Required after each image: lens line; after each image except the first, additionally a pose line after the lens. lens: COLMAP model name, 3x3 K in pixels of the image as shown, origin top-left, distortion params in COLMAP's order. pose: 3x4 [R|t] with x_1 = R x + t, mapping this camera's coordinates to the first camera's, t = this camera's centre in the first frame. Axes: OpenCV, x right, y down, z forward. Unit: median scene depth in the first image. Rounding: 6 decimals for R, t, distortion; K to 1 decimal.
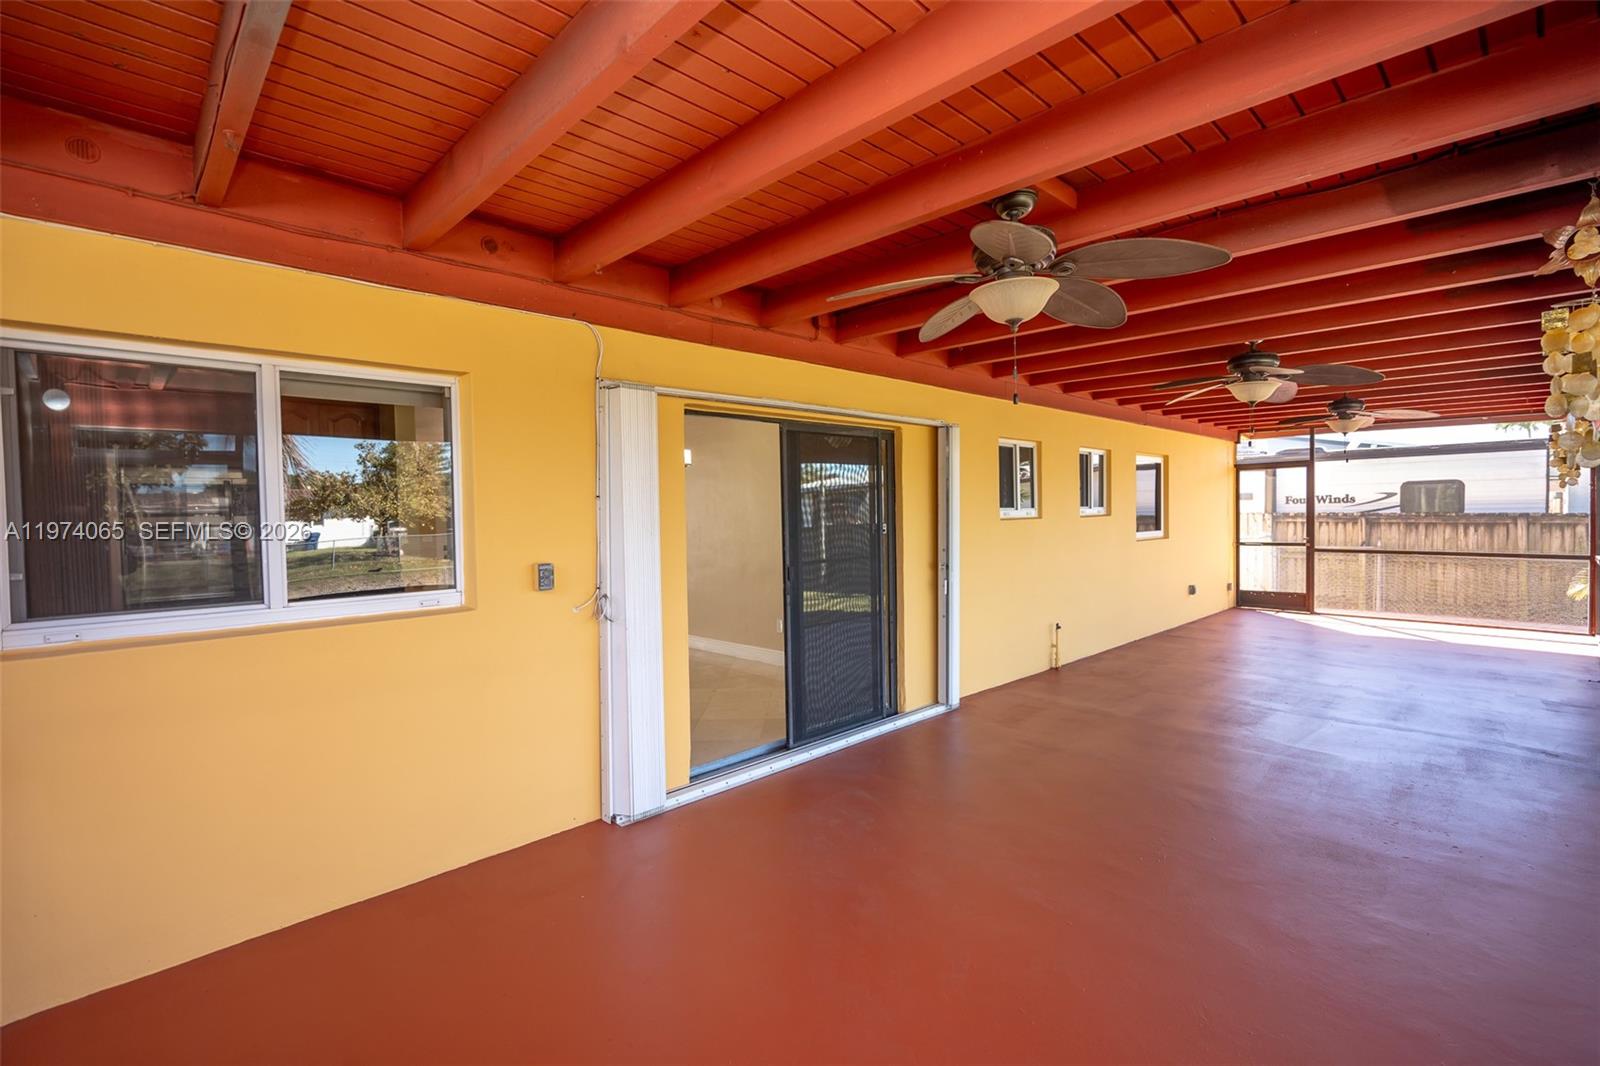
lens RADIAL K [[719.1, 0, 800.0], [0, 719.1, 533.0], [0, 0, 1]] dist [-0.000463, -0.000474]
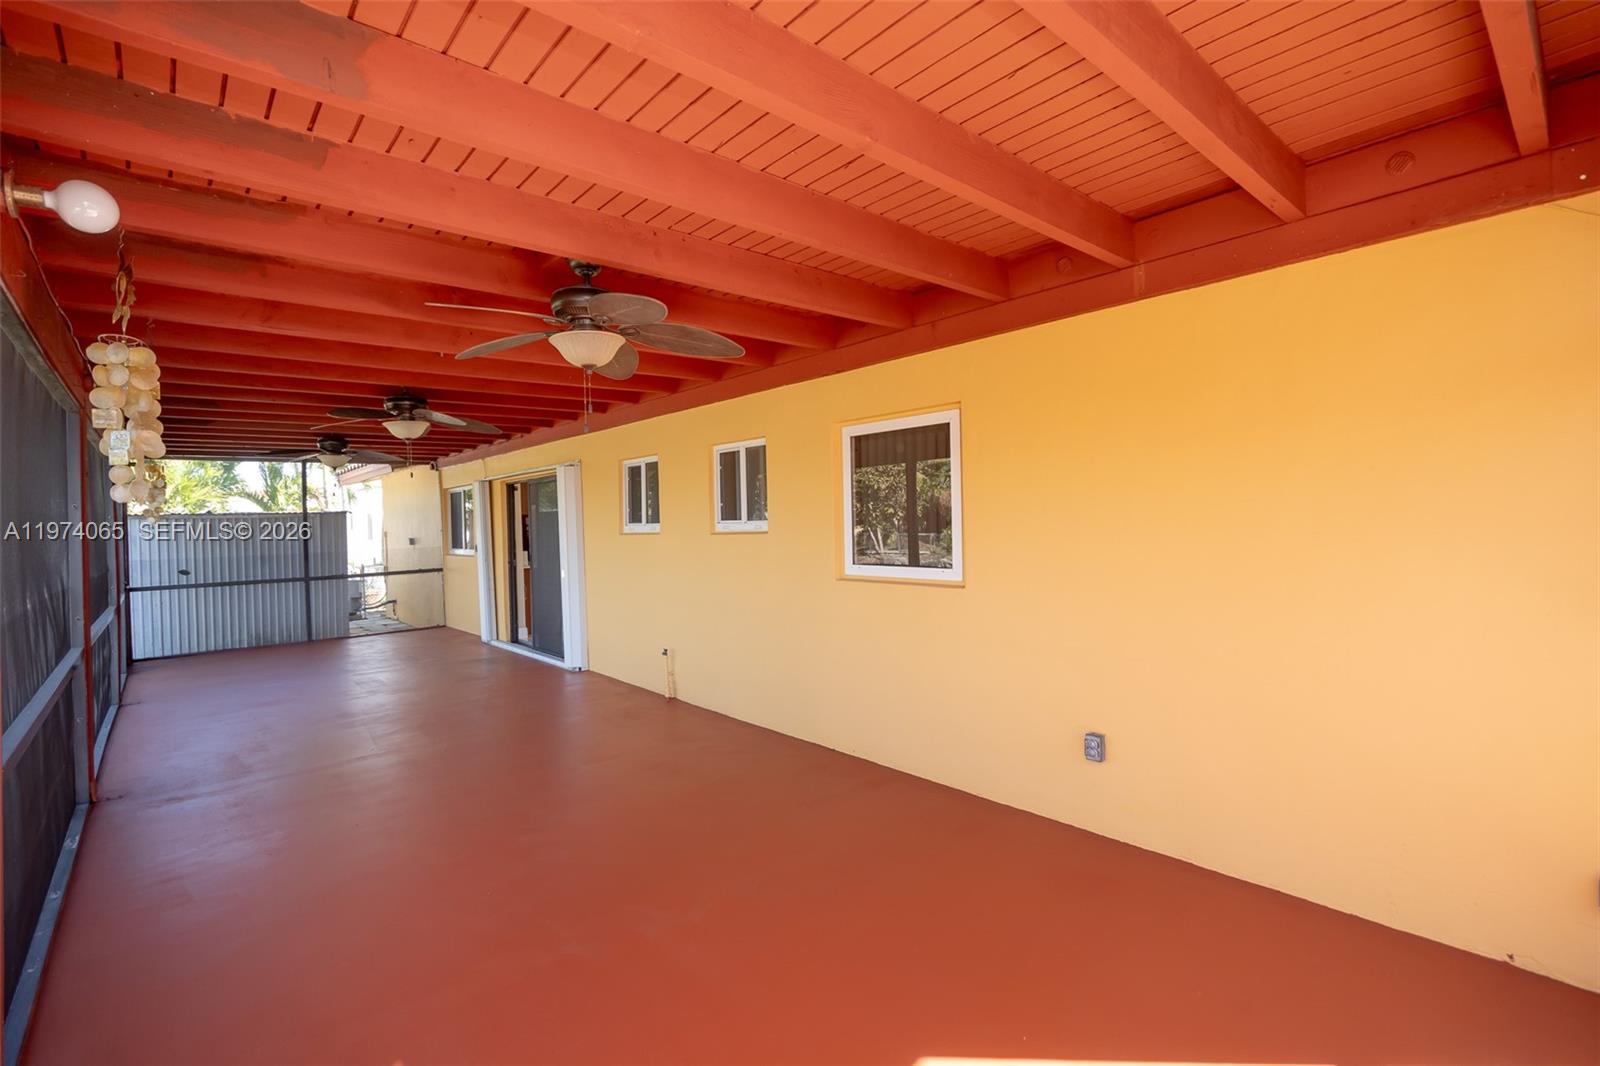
lens RADIAL K [[719.1, 0, 800.0], [0, 719.1, 533.0], [0, 0, 1]] dist [-0.000463, -0.000474]
pose [[-0.033234, 0.032149, -0.998930, 1.233713], [-0.002973, 0.999475, 0.032265, -0.050849], [0.999443, 0.004043, -0.033121, 1.171912]]
